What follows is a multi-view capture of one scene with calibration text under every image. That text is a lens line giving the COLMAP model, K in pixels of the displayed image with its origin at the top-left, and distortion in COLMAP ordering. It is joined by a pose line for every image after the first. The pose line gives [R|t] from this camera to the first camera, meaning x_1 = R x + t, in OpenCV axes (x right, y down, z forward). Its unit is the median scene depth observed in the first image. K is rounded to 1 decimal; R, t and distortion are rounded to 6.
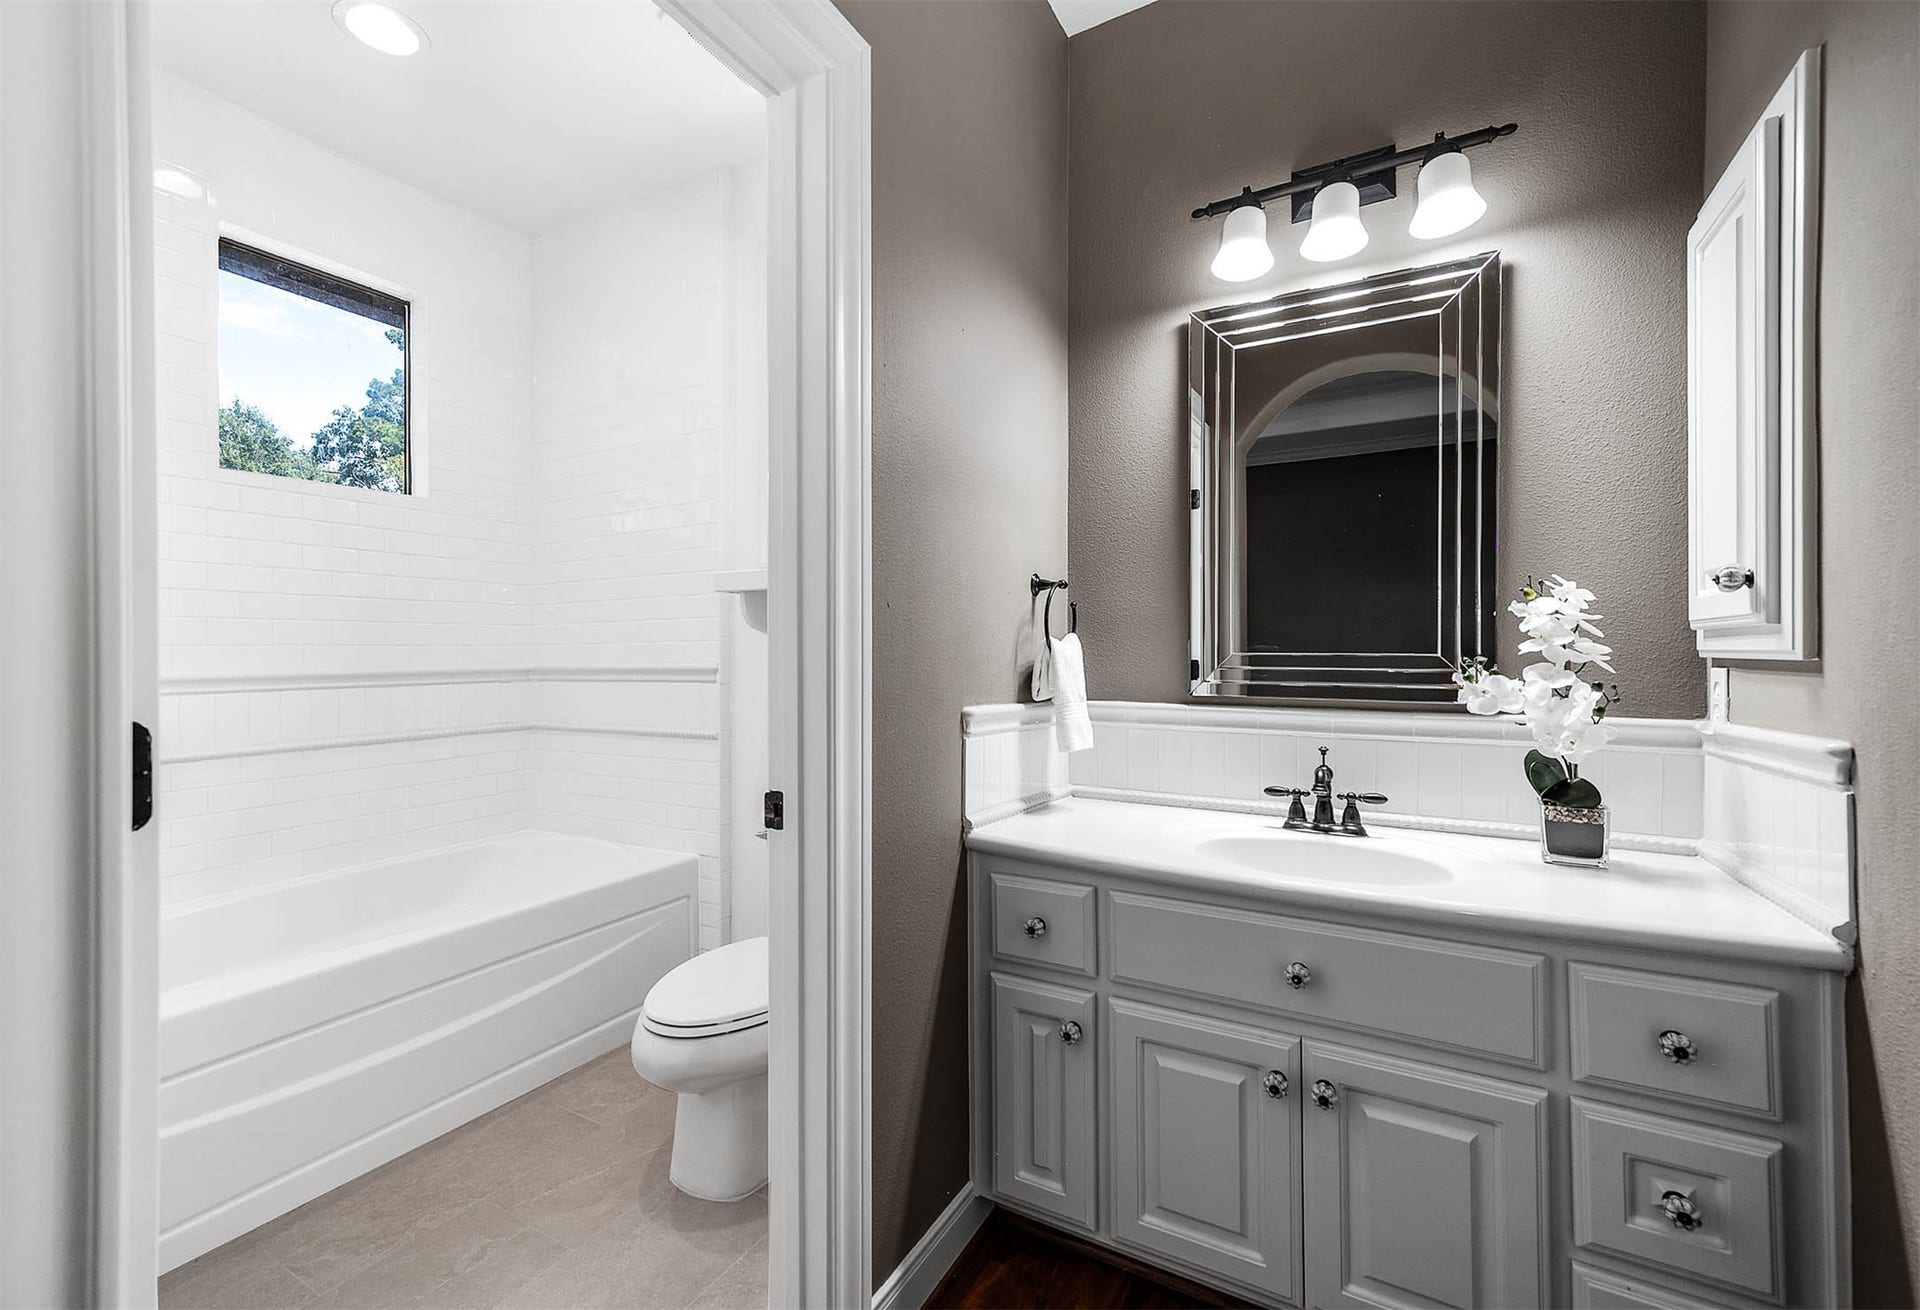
lens RADIAL K [[755.4, 0, 960.0], [0, 755.4, 655.0], [0, 0, 1]] dist [-0.000634, -0.000049]
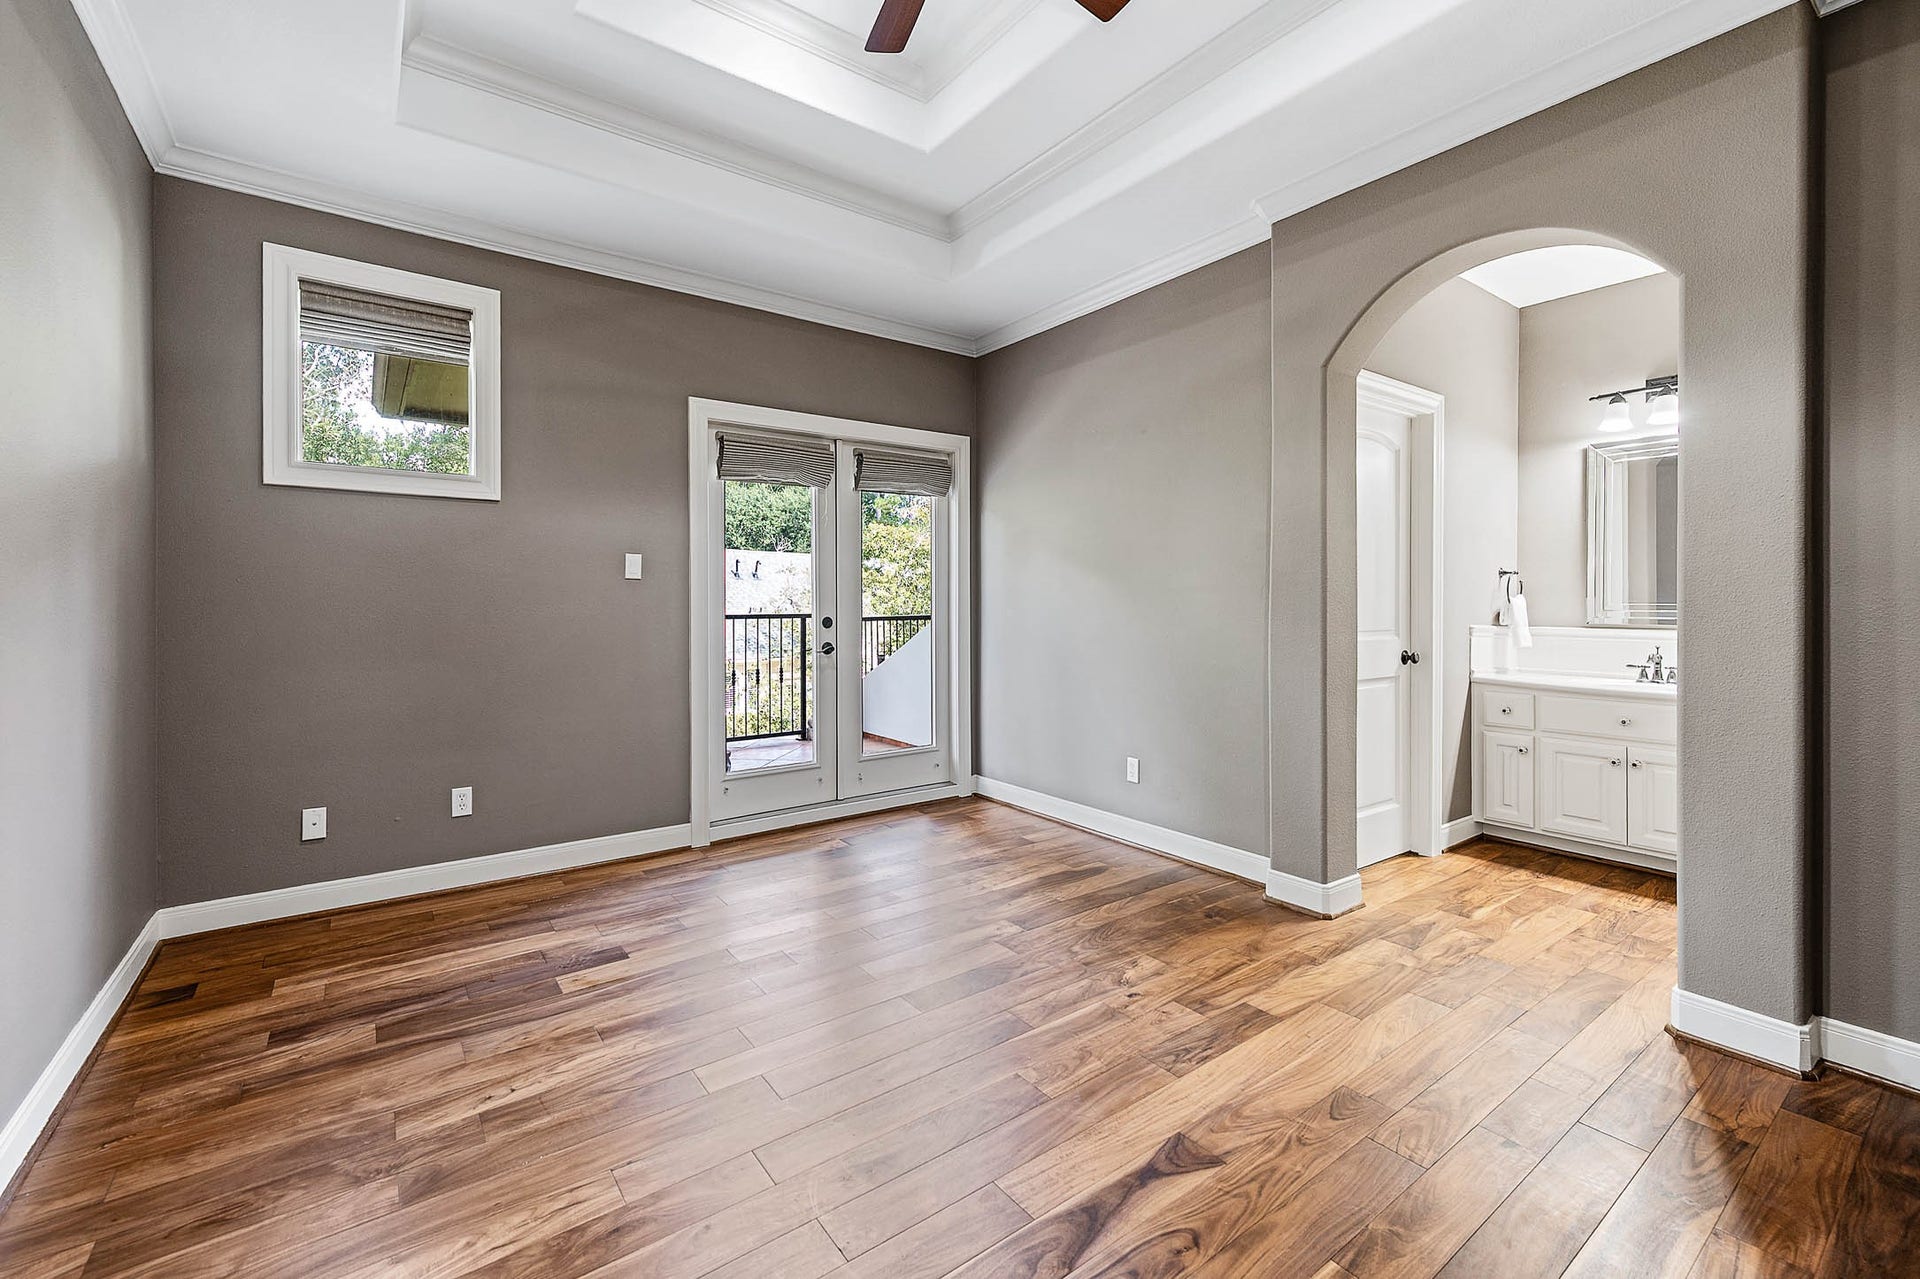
lens RADIAL K [[797.4, 0, 953.6], [0, 797.4, 608.9], [0, 0, 1]] dist [0.001583, 0.000170]
pose [[0.904839, 0.004607, -0.425729, -0.407613], [-0.002554, 0.999982, 0.005392, 0.005350], [0.425746, -0.003791, 0.904835, -2.061321]]
